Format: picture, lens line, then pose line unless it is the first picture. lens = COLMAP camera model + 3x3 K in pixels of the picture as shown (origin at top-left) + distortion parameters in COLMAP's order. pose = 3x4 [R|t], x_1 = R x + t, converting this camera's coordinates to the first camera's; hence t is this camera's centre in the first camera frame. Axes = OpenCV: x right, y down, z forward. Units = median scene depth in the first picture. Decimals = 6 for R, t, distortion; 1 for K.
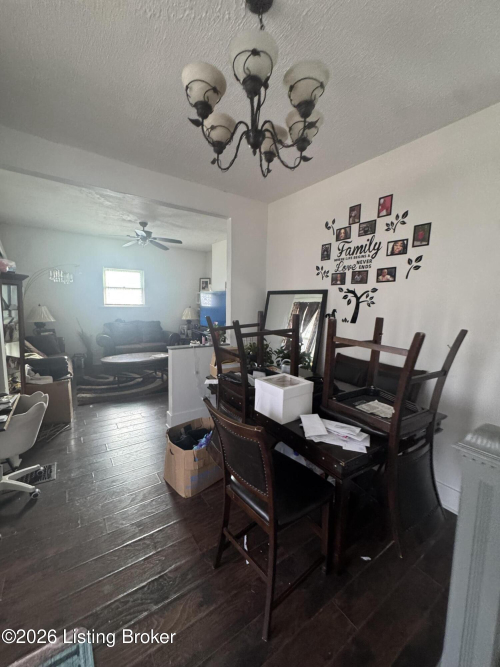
lens RADIAL K [[266.3, 0, 250.5], [0, 266.3, 333.0], [0, 0, 1]] dist [-0.004315, -0.000363]
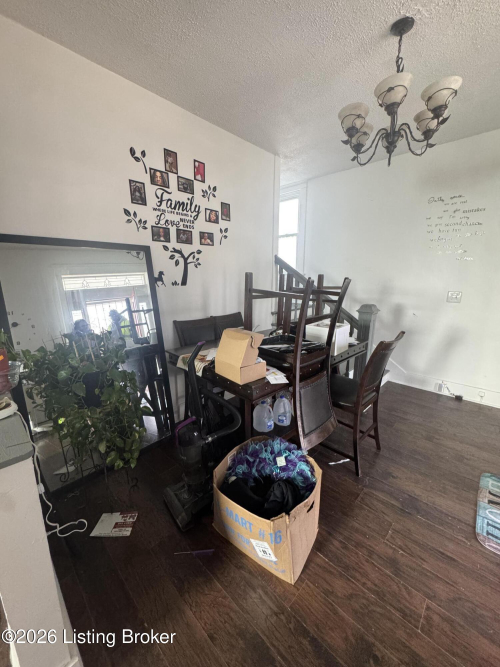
lens RADIAL K [[266.3, 0, 246.5], [0, 266.3, 334.5], [0, 0, 1]] dist [-0.004315, -0.000363]
pose [[-0.196255, -0.235801, 0.951778, -0.713753], [0.112053, 0.958903, 0.260671, -0.106803], [-0.974129, 0.157807, -0.161768, 1.108985]]
